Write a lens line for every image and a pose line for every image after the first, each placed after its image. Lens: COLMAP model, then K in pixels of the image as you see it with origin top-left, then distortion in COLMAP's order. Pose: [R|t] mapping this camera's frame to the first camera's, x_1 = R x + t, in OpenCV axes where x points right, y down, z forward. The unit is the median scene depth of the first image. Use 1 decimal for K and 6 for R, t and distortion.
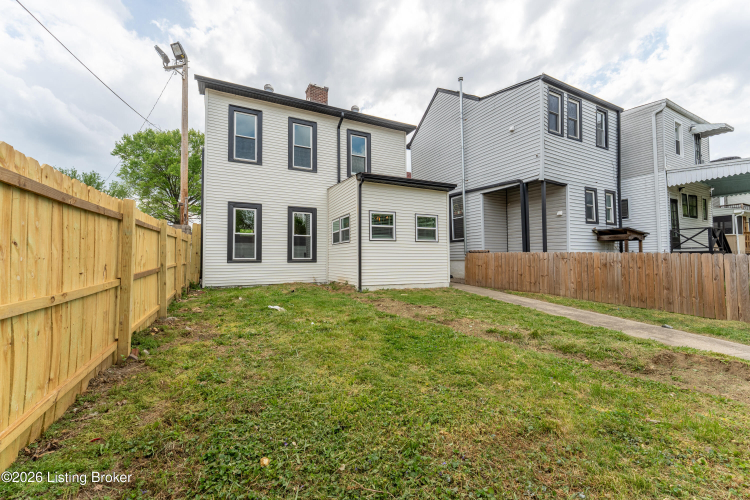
lens RADIAL K [[299.2, 0, 394.8], [0, 299.2, 247.1], [0, 0, 1]] dist [-0.005950, -0.000750]
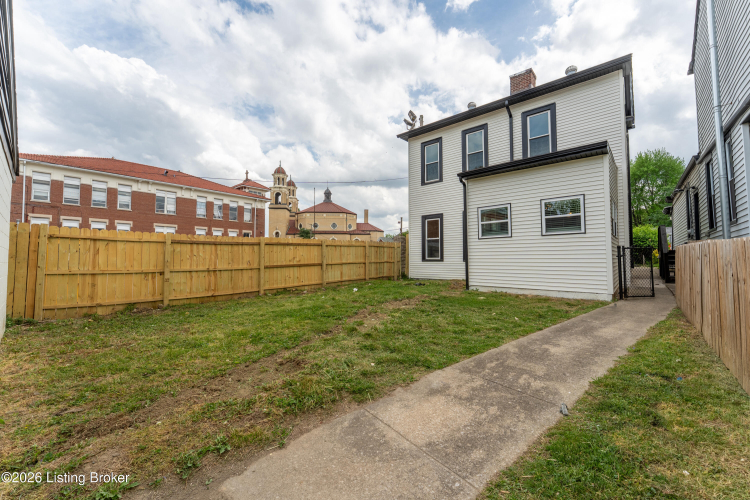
lens RADIAL K [[299.2, 0, 379.4], [0, 299.2, 252.9], [0, 0, 1]] dist [-0.005950, -0.000750]
pose [[0.363889, -0.018412, -0.931261, 0.624830], [0.039949, 0.999193, -0.004145, 0.011934], [0.930585, -0.035695, 0.364330, 0.323502]]
